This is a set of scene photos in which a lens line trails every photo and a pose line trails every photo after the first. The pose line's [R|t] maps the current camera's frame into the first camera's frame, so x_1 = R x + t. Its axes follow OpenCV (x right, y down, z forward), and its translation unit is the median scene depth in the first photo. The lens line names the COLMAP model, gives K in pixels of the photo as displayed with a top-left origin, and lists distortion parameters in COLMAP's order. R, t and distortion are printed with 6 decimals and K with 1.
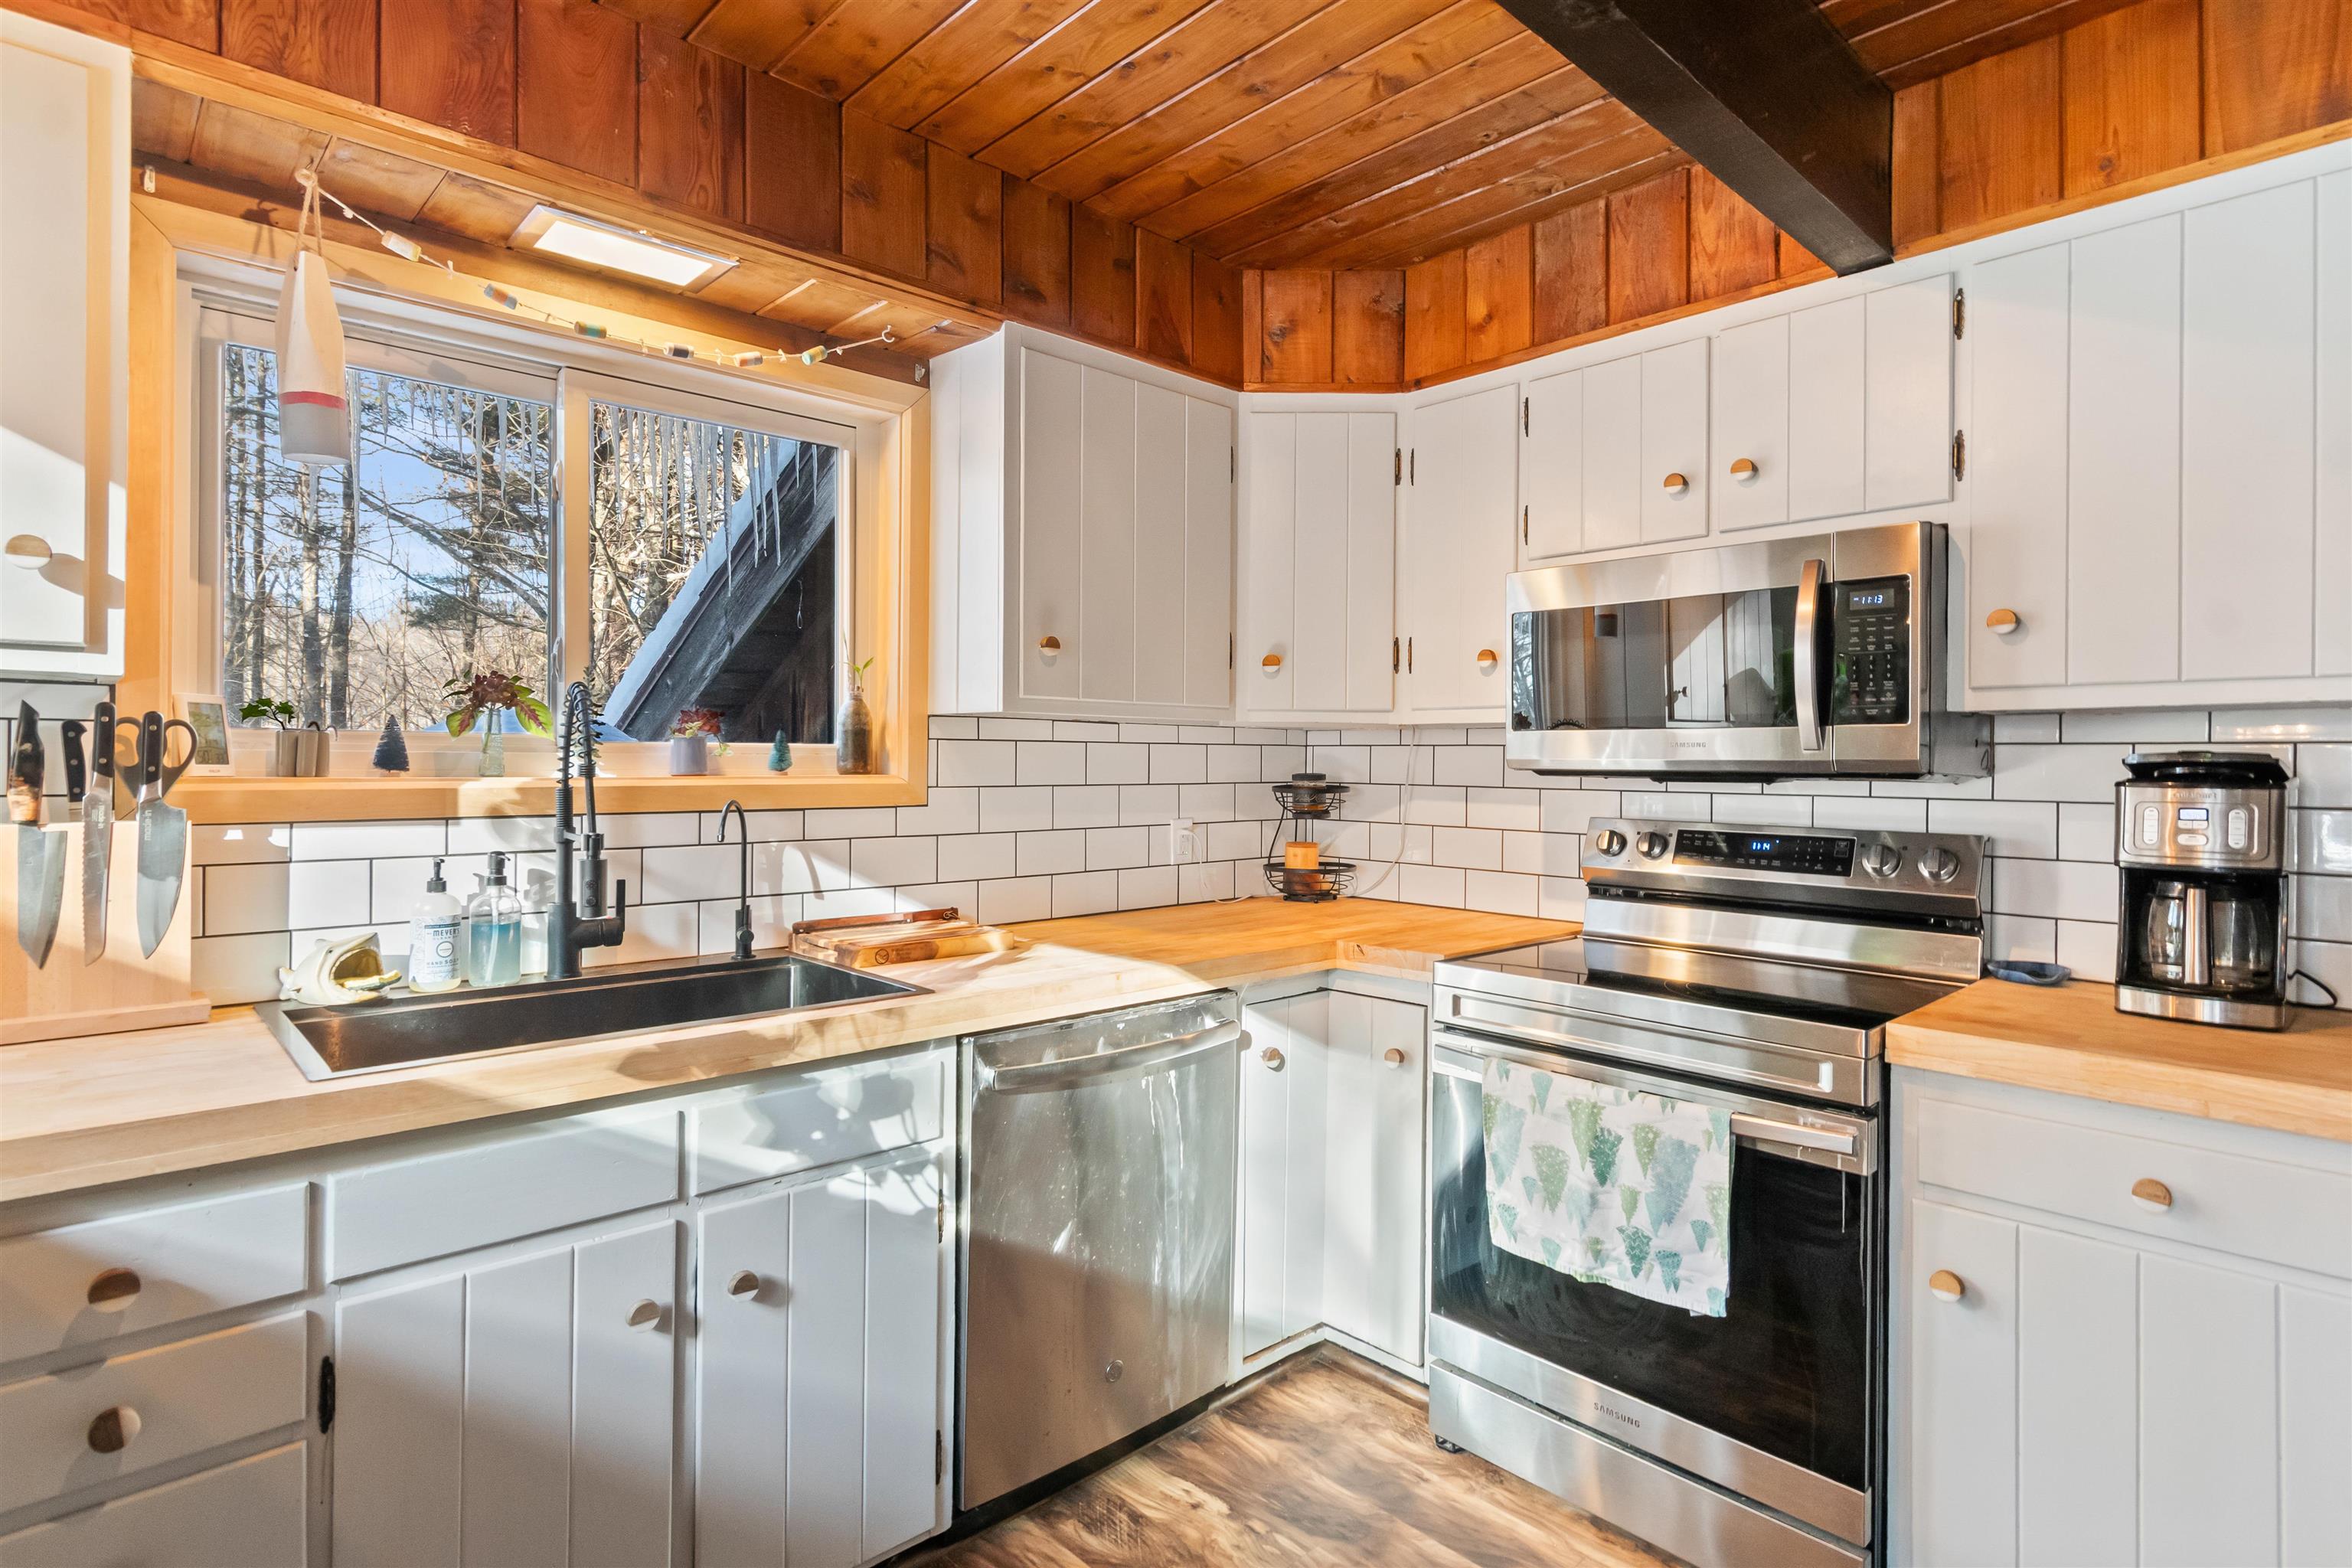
lens RADIAL K [[1185.0, 0, 1190.0], [0, 1185.0, 760.0], [0, 0, 1]] dist [0.002759, -0.003755]
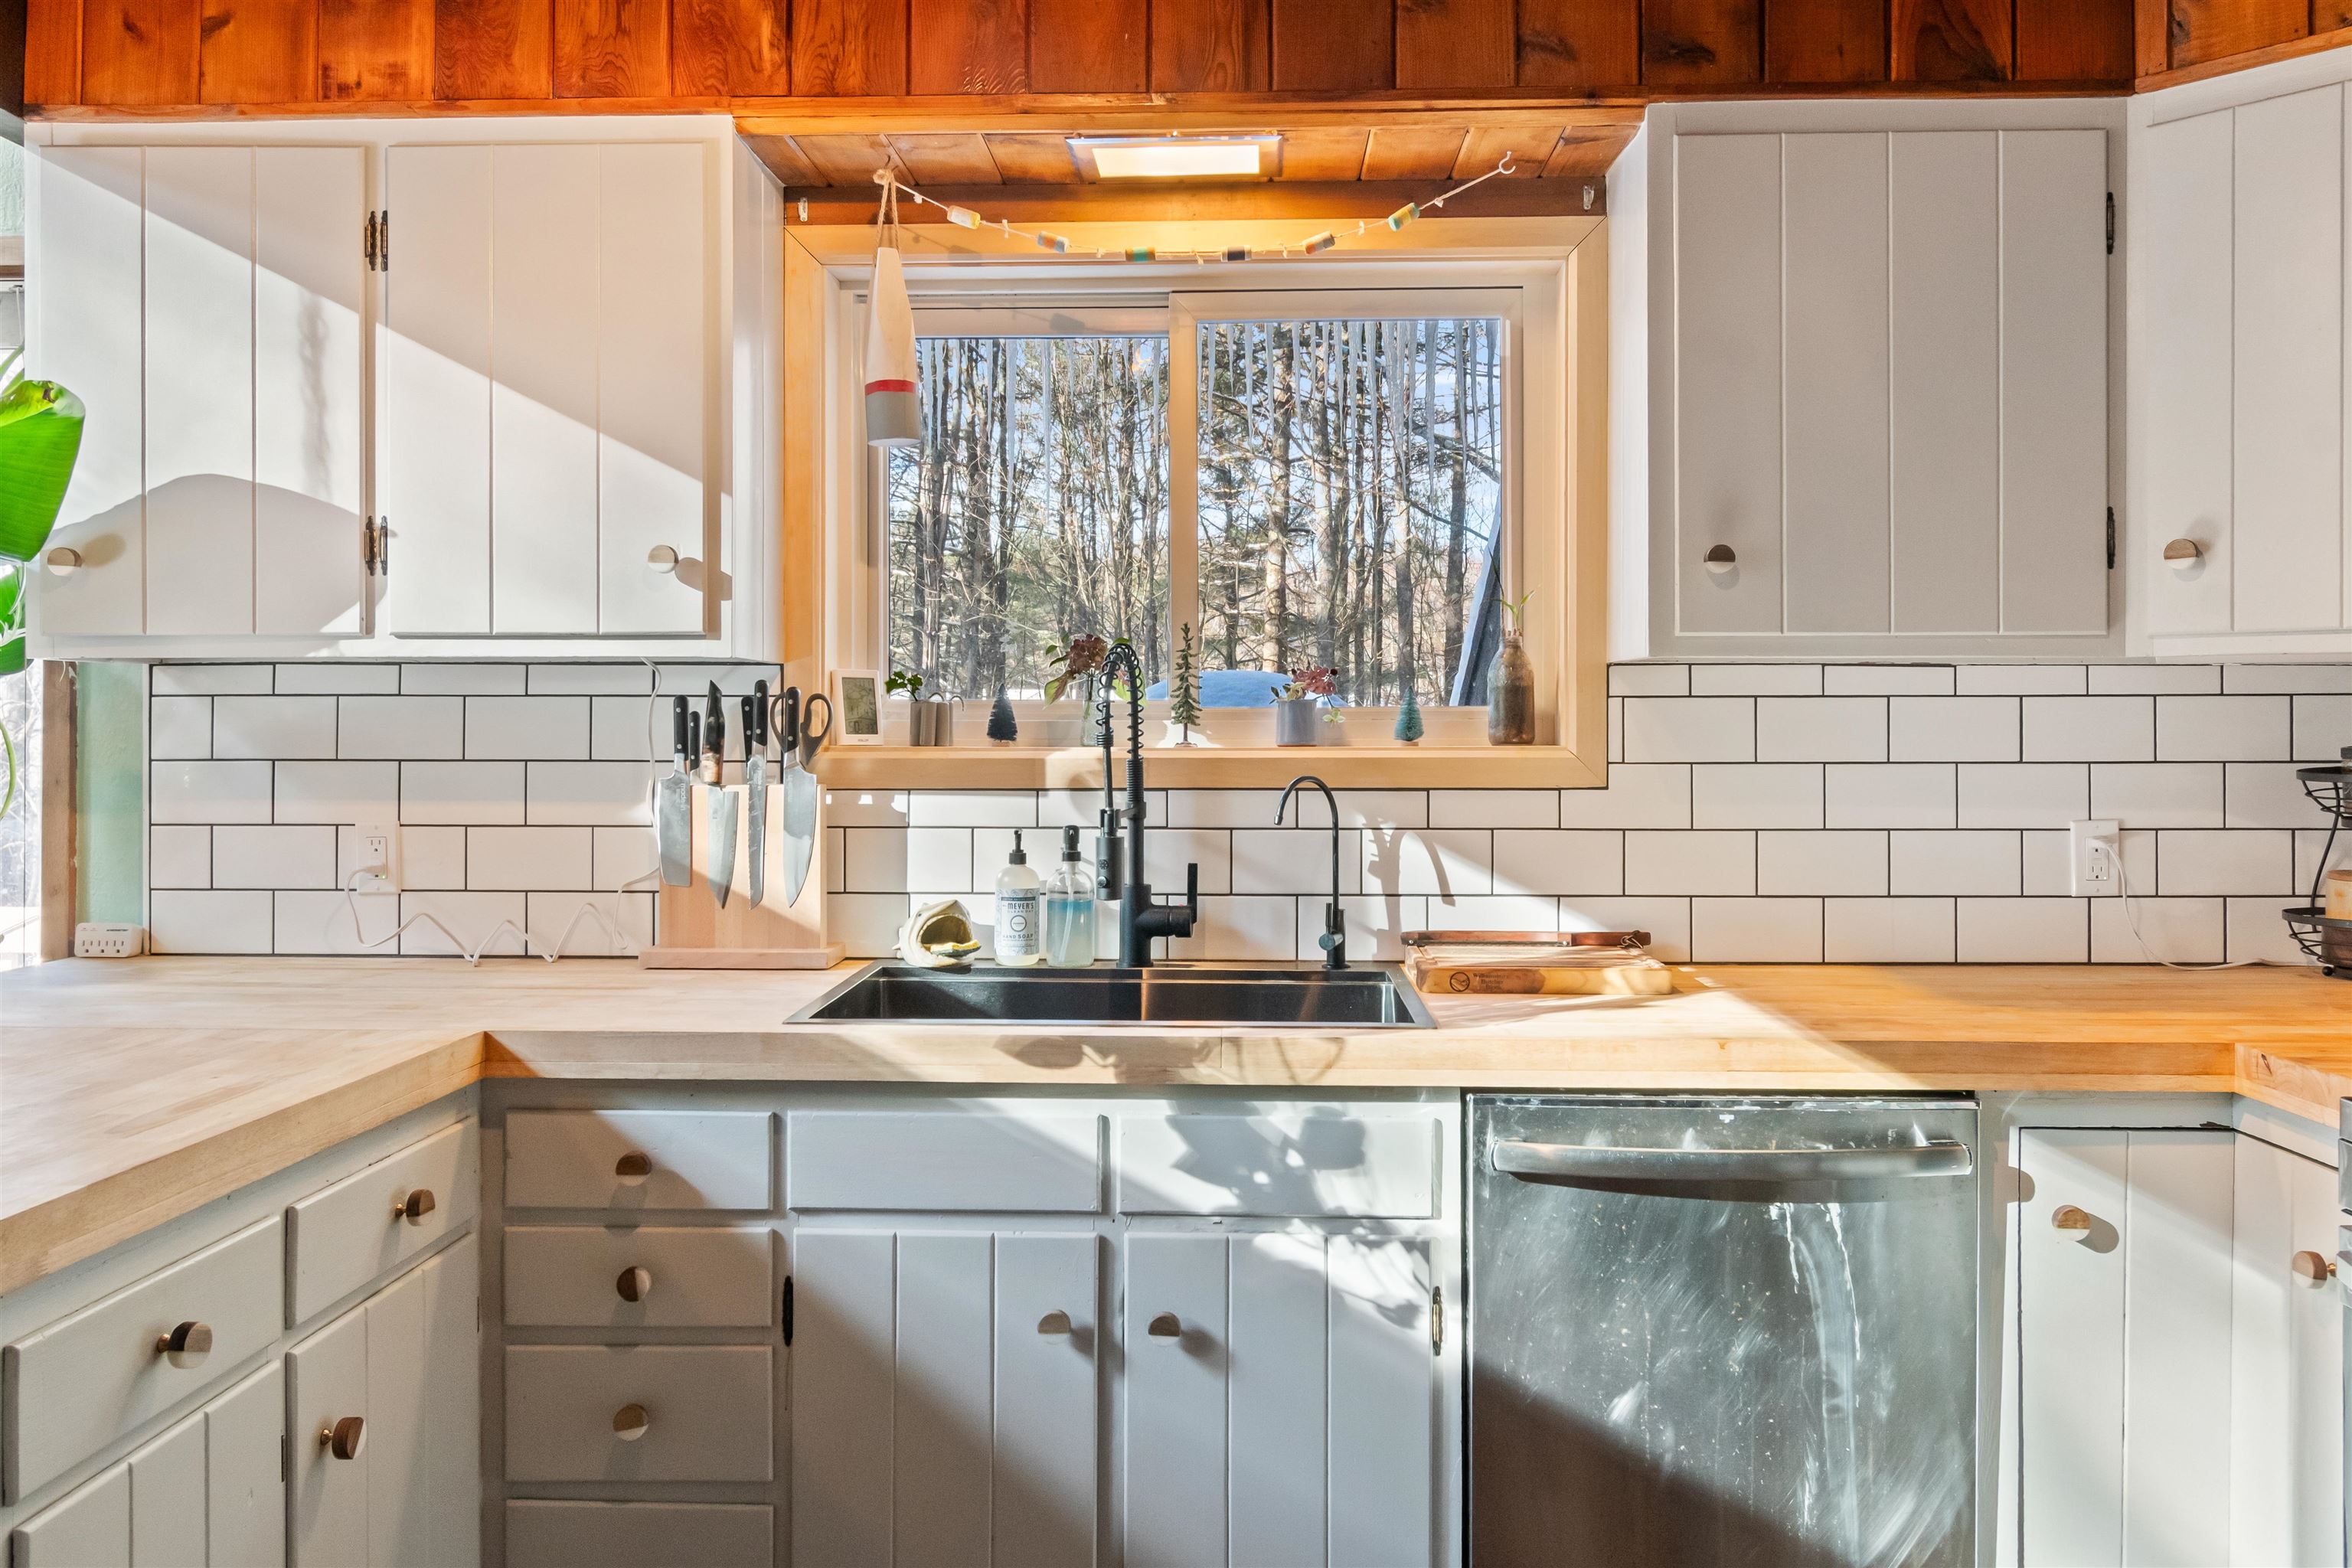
lens RADIAL K [[1728.9, 0, 1194.7], [0, 1728.9, 718.8], [0, 0, 1]] dist [0.001644, 0.000297]
pose [[0.706650, -0.009196, -0.707504, 0.407528], [0.006014, 0.999957, -0.006990, 0.002001], [0.707538, 0.000684, 0.706675, 0.084306]]
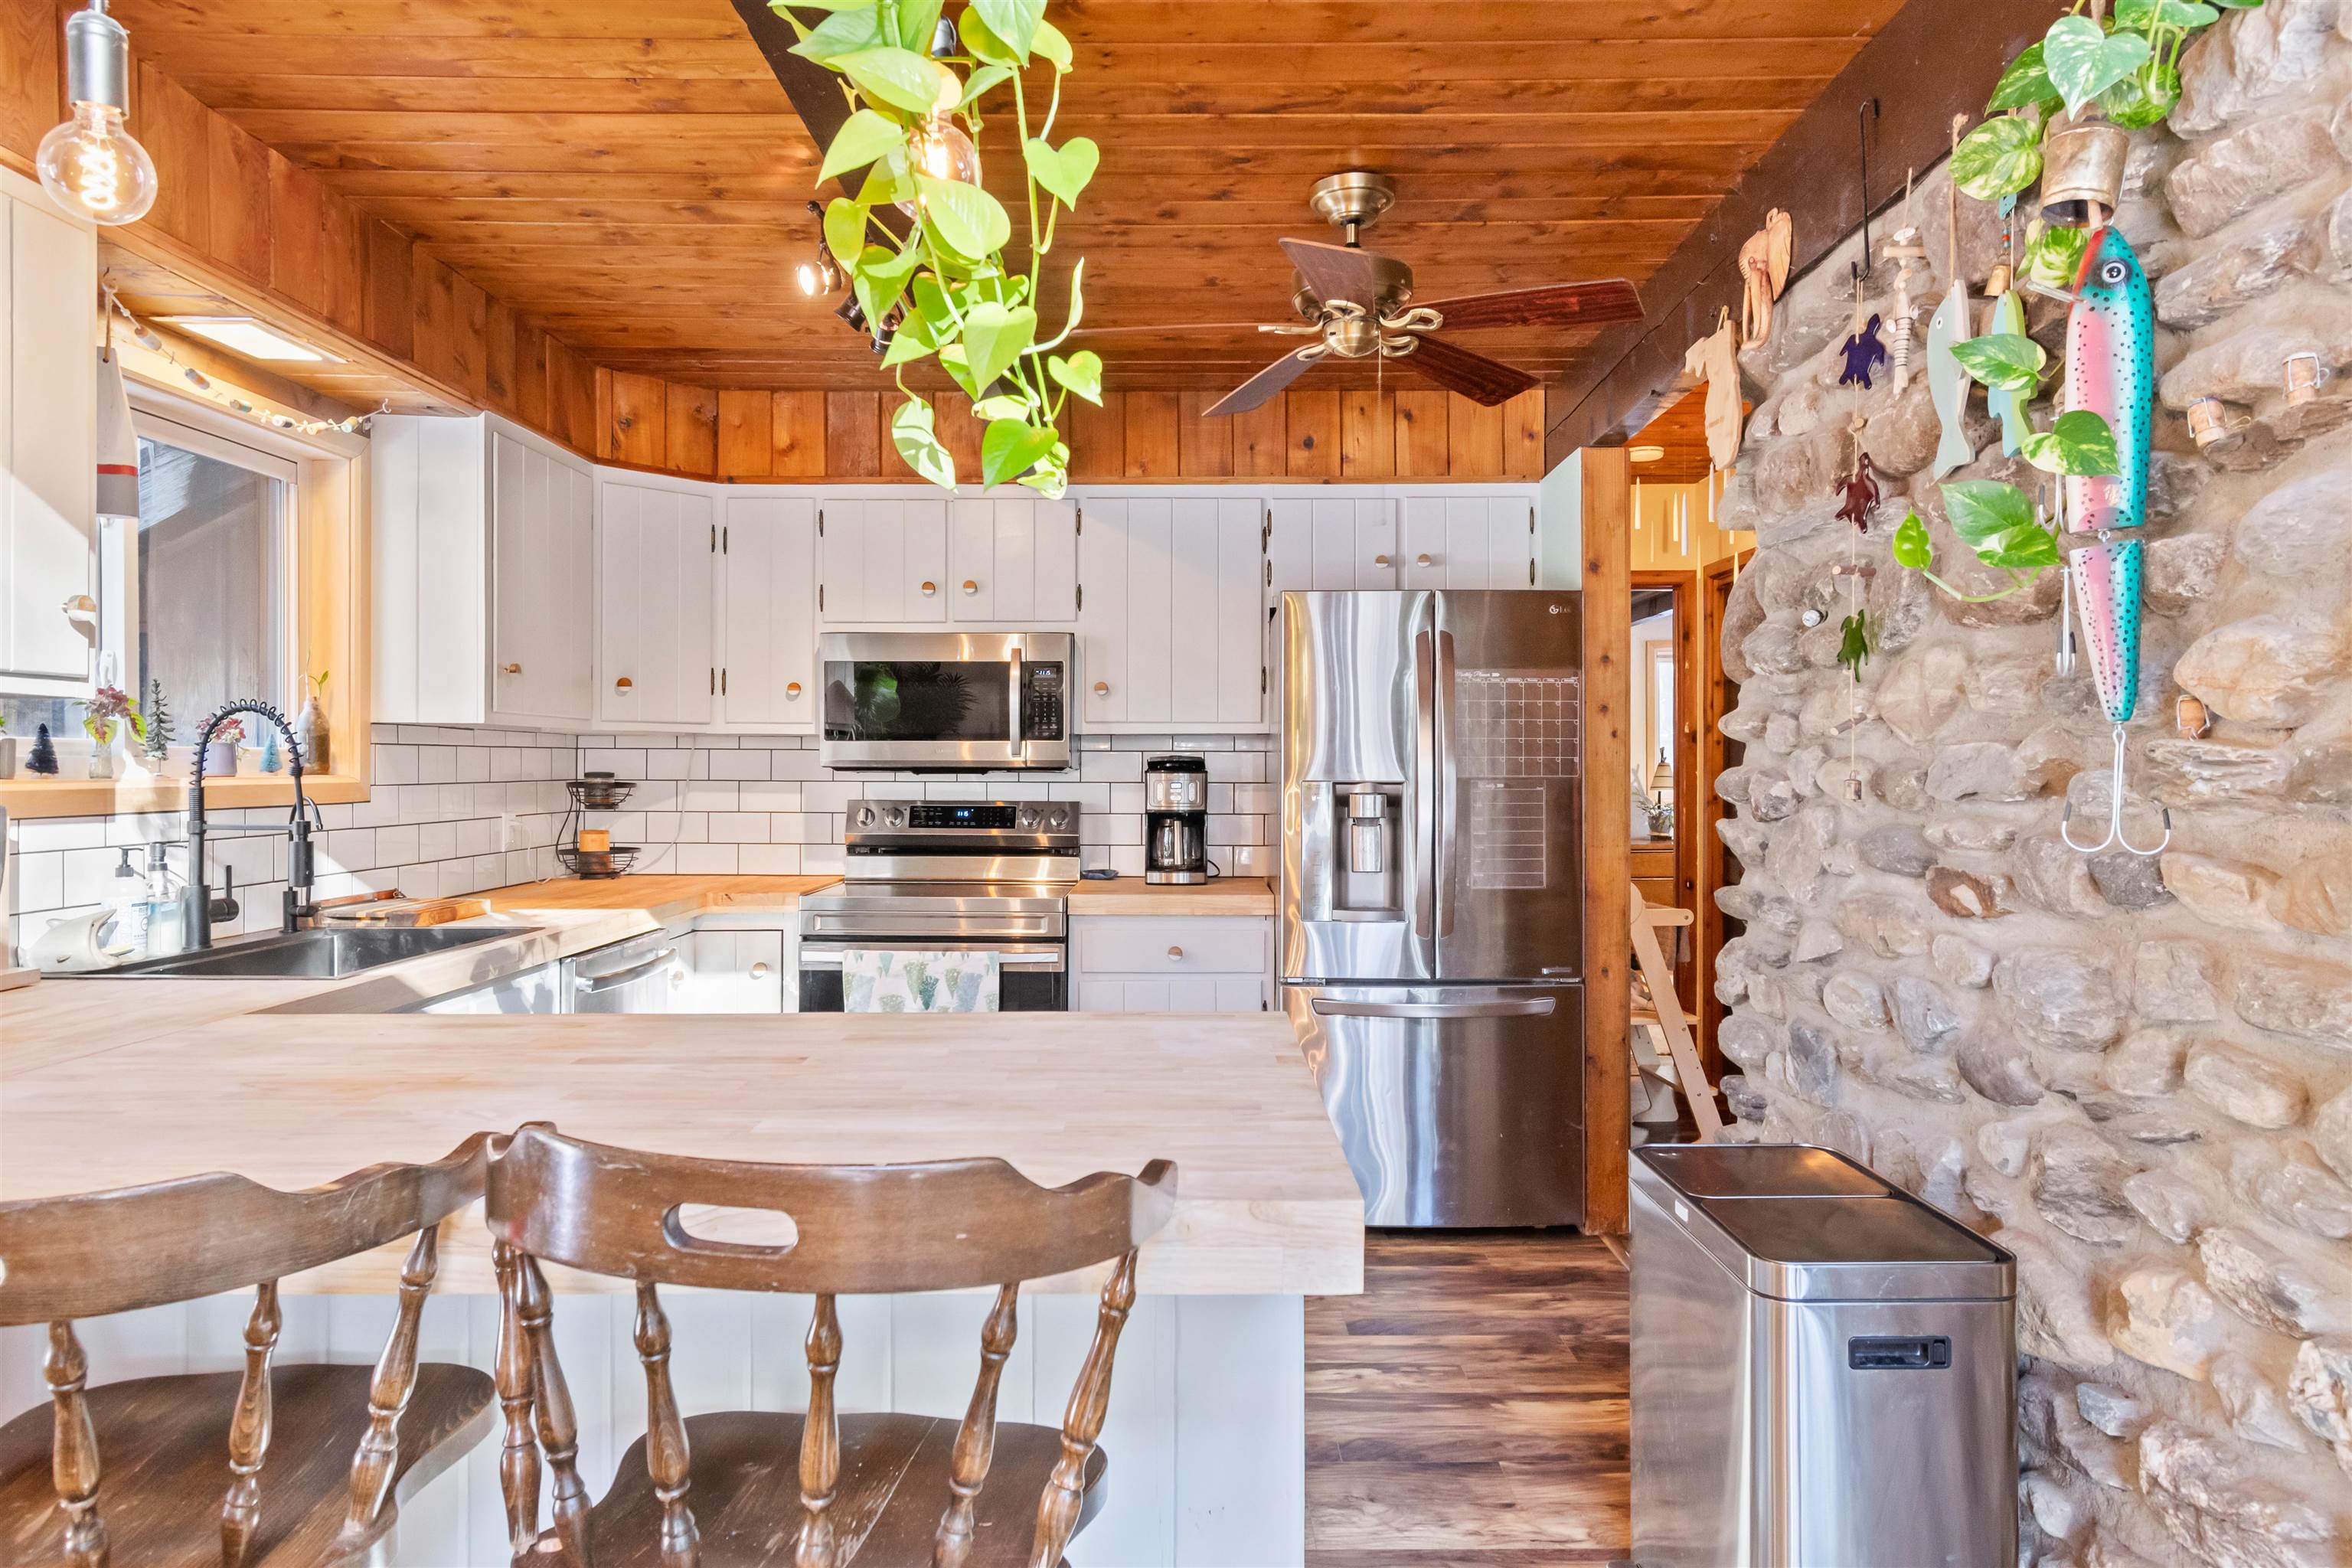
lens RADIAL K [[1459.2, 0, 1183.4], [0, 1459.2, 765.9], [0, 0, 1]] dist [-0.002140, -0.003514]
pose [[0.687504, -0.005549, 0.726159, -0.823646], [0.001657, 0.999980, 0.006074, -0.004001], [-0.726179, -0.002973, 0.687500, -0.636353]]
